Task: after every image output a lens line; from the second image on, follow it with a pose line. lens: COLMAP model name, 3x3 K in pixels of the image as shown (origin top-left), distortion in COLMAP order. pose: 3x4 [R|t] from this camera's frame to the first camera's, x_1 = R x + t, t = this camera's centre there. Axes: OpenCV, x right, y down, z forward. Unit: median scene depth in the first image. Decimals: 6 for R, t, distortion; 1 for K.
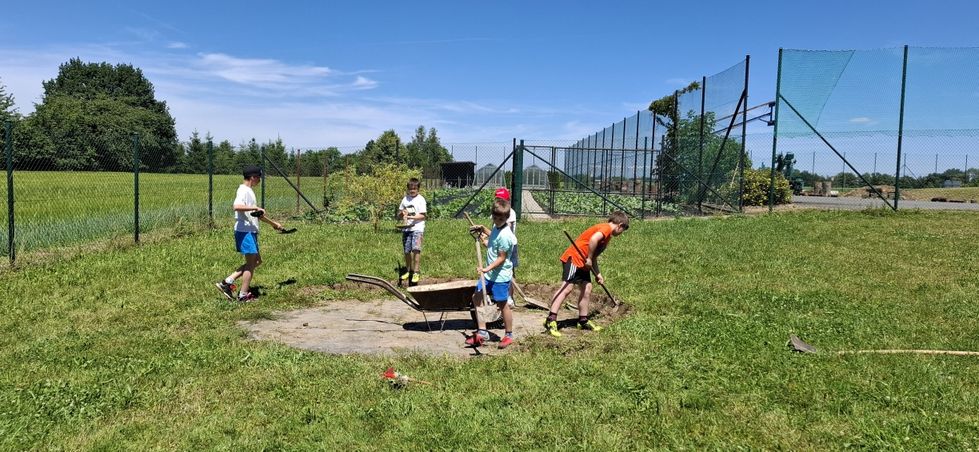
lens RADIAL K [[773.3, 0, 491.7], [0, 773.3, 224.1], [0, 0, 1]] dist [0.165759, -0.183323]
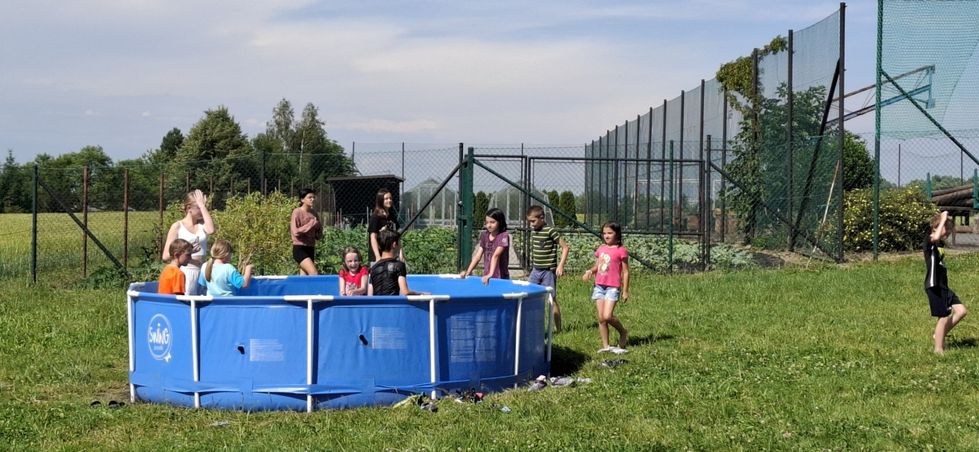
lens RADIAL K [[727.8, 0, 489.5], [0, 727.8, 226.0], [0, 0, 1]] dist [0.167439, -0.185445]
pose [[0.992056, -0.017435, 0.124582, -0.019017], [0.023009, 0.998791, -0.043440, -0.020714], [-0.123674, 0.045962, 0.991258, 0.419360]]
